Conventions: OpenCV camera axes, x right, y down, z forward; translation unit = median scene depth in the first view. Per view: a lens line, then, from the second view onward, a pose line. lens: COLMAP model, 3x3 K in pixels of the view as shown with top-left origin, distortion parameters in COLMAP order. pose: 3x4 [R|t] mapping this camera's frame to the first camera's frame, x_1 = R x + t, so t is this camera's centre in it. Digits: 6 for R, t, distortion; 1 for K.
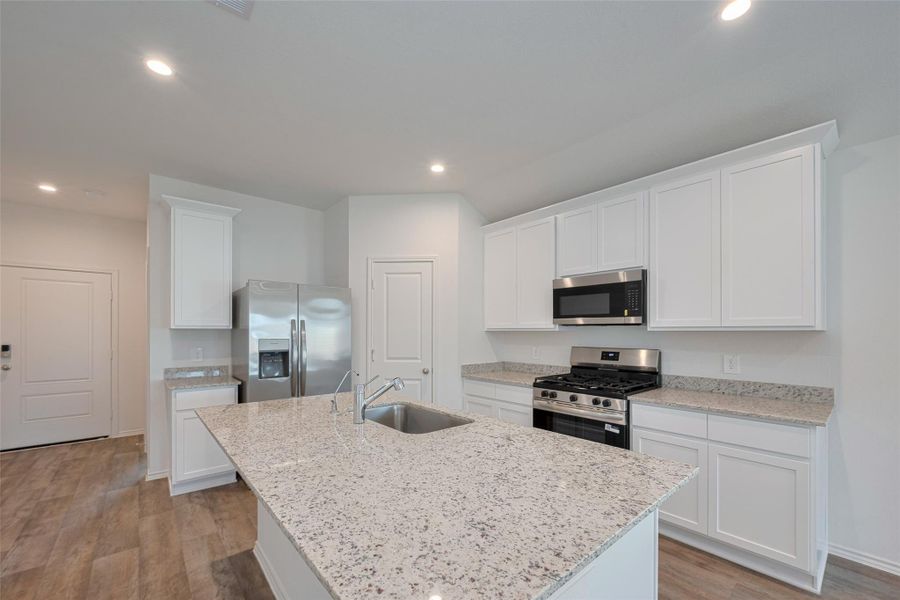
lens RADIAL K [[367.0, 0, 454.6], [0, 367.0, 328.9], [0, 0, 1]] dist [-0.000966, -0.000342]
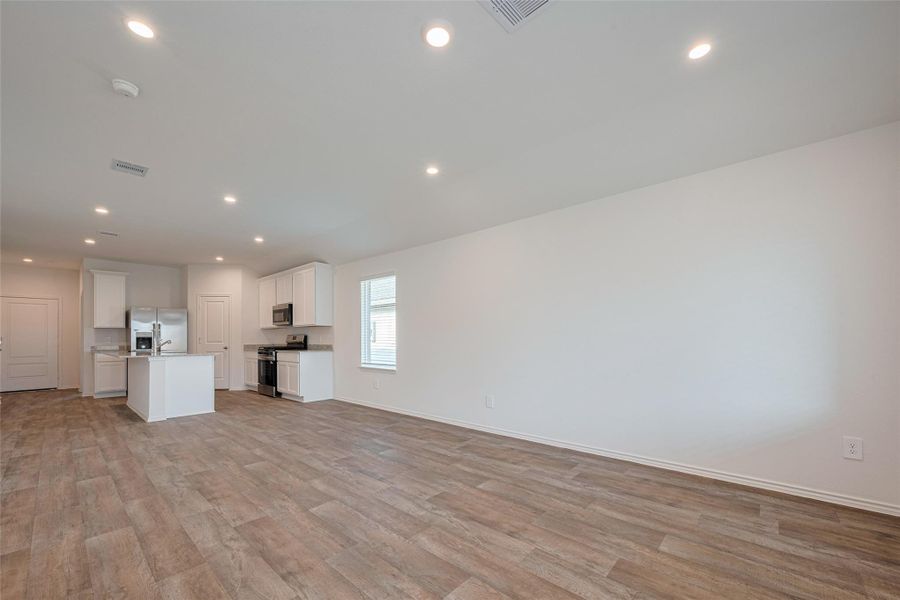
lens RADIAL K [[362.6, 0, 449.6], [0, 362.6, 331.5], [0, 0, 1]] dist [-0.001314, -0.000082]
pose [[0.993784, -0.009066, 0.110959, 1.107233], [0.010230, 0.999898, -0.009923, 0.063179], [-0.110858, 0.010997, 0.993775, -1.399177]]
